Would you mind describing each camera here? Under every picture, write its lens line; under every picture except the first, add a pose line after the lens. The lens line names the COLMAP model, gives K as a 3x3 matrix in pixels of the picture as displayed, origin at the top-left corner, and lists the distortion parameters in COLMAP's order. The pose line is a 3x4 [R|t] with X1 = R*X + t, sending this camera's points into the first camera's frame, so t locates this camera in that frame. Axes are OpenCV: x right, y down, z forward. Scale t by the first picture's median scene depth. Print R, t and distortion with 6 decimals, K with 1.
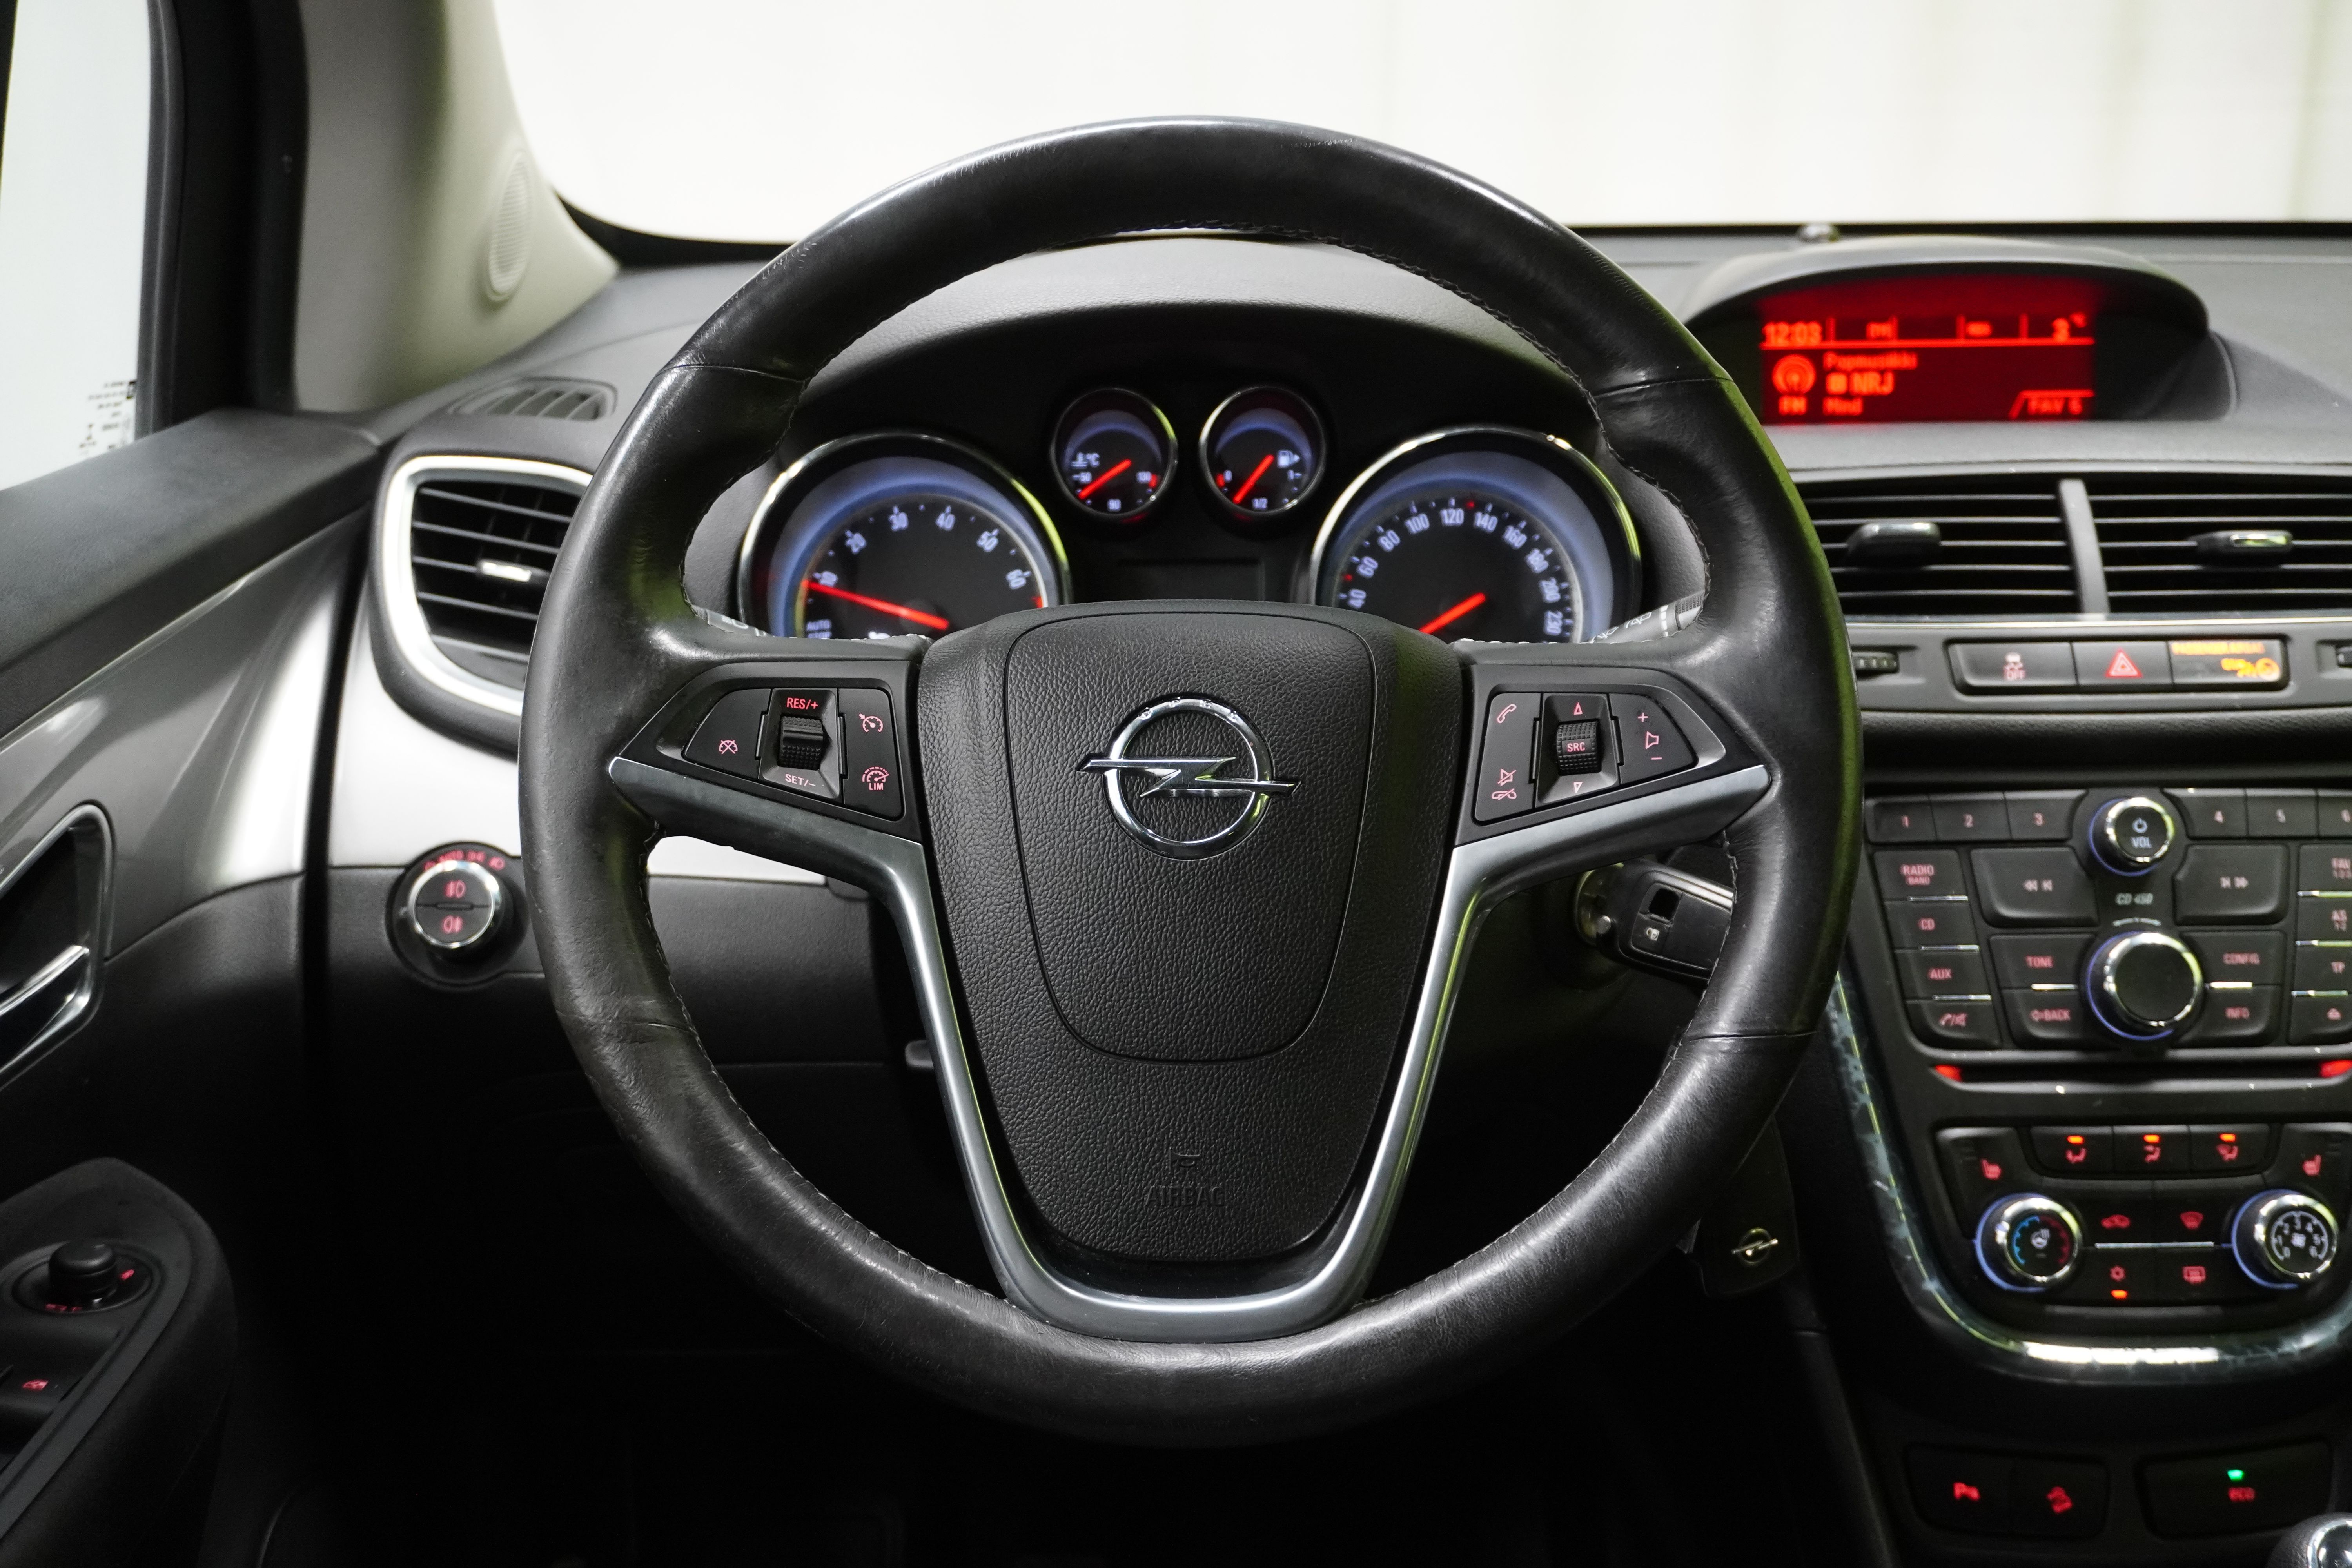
lens RADIAL K [[2590.6, 0, 1118.0], [0, 2590.6, 802.0], [0, 0, 1]] dist [-0.005928, -0.022365]
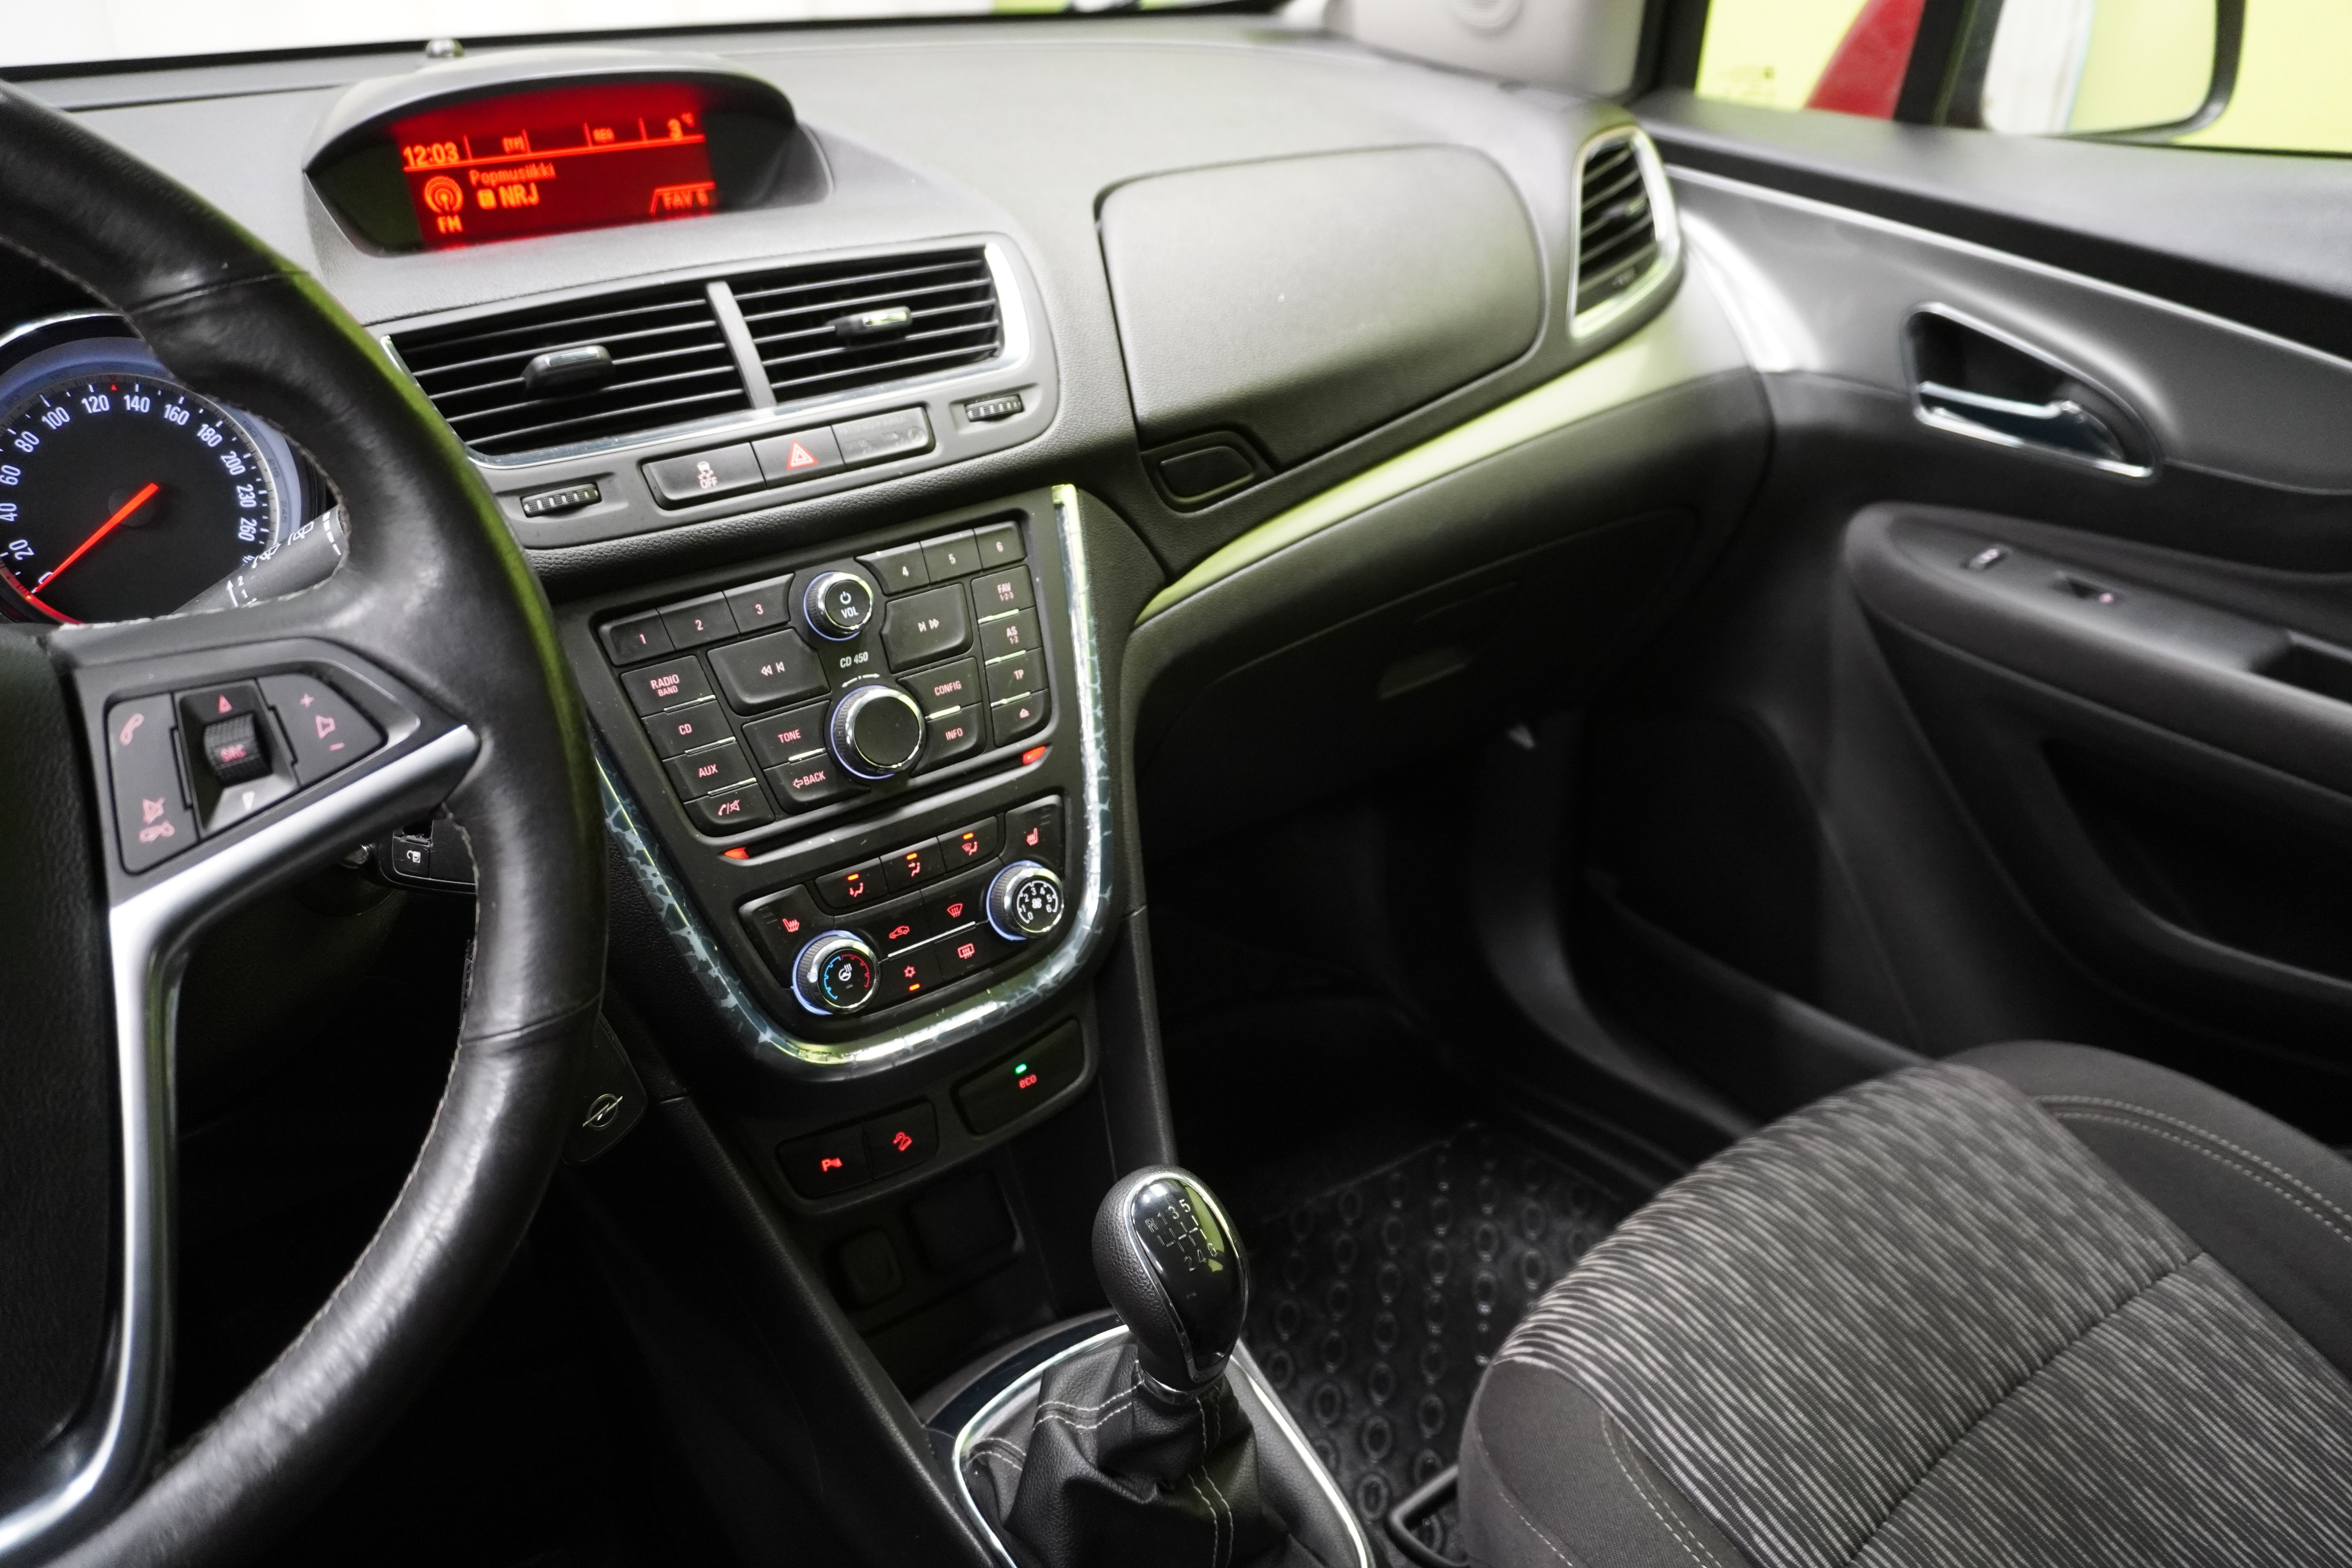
lens RADIAL K [[1609.3, 0, 1176.0], [0, 1609.3, 784.0], [0, 0, 1]] dist [-0.056592, 0.024172]
pose [[0.808631, -0.284326, 0.515049, 0.125268], [0.158306, 0.948330, 0.274972, -0.082346], [-0.566618, -0.140816, 0.811859, 0.331156]]
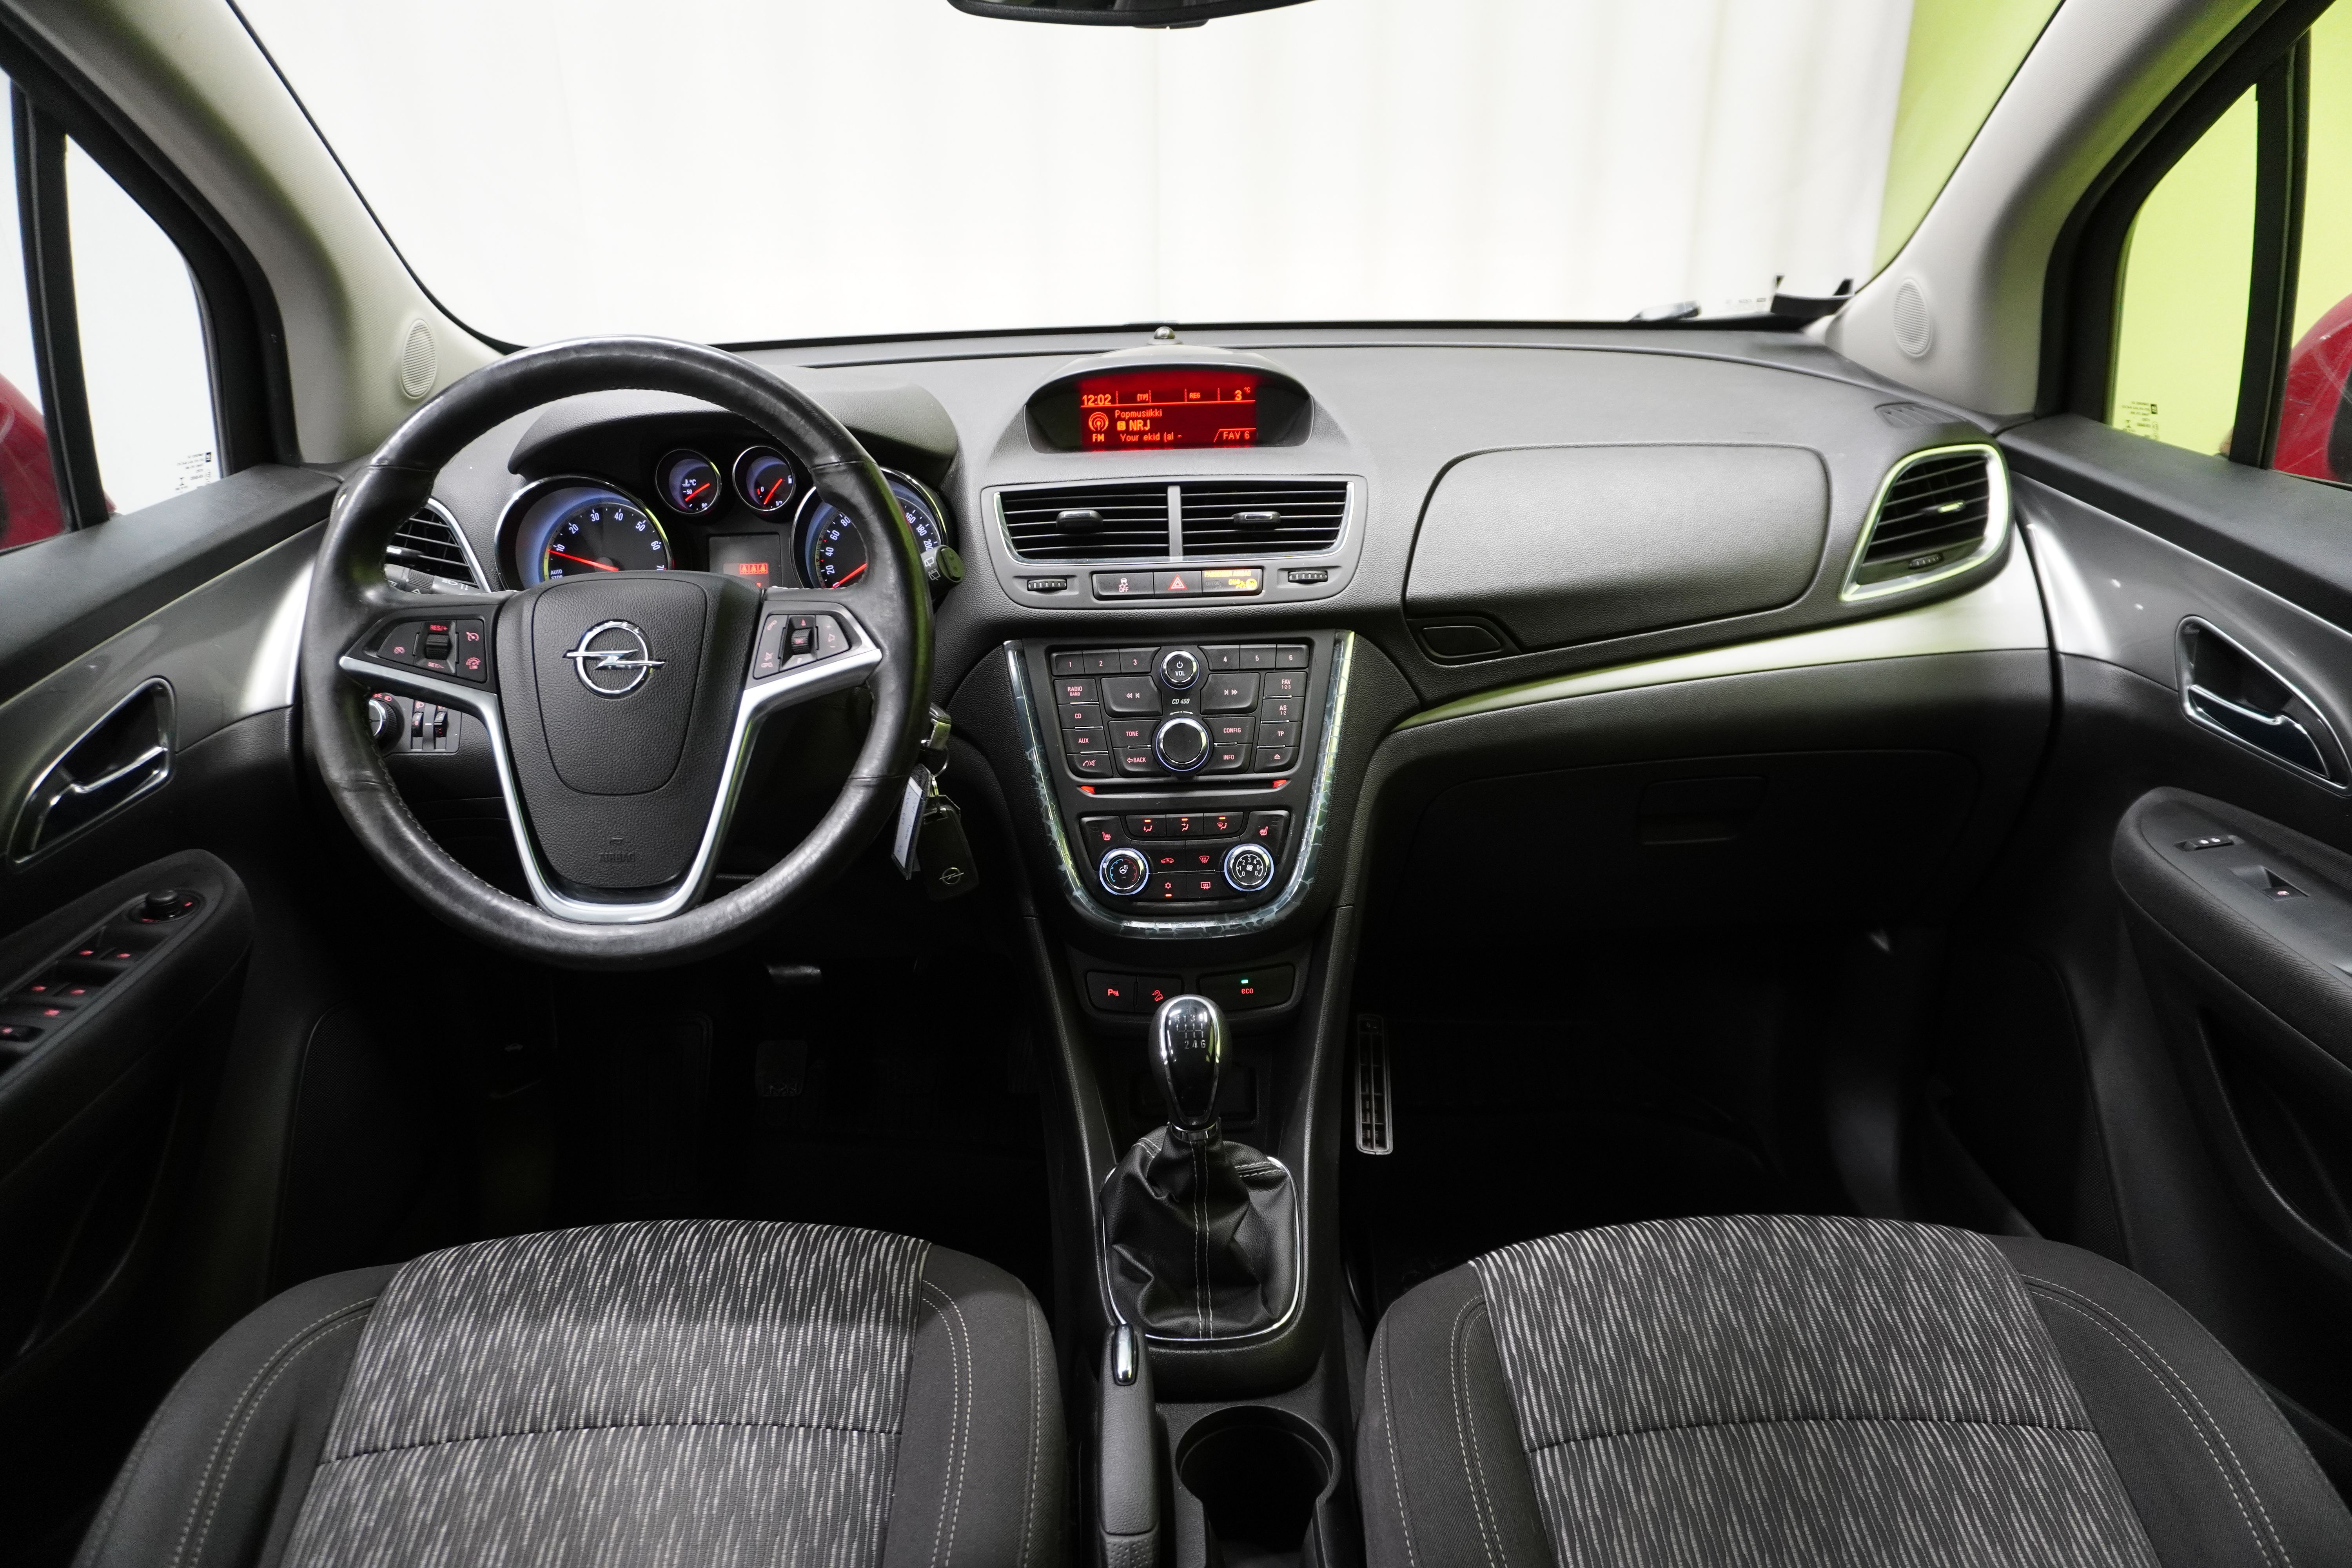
lens RADIAL K [[1609.3, 0, 1176.0], [0, 1609.3, 784.0], [0, 0, 1]] dist [-0.056592, 0.024172]
pose [[0.999712, -0.020207, 0.012979, 0.368267], [0.018718, 0.994184, 0.106058, -0.030754], [-0.015047, -0.105784, 0.994275, -0.244194]]
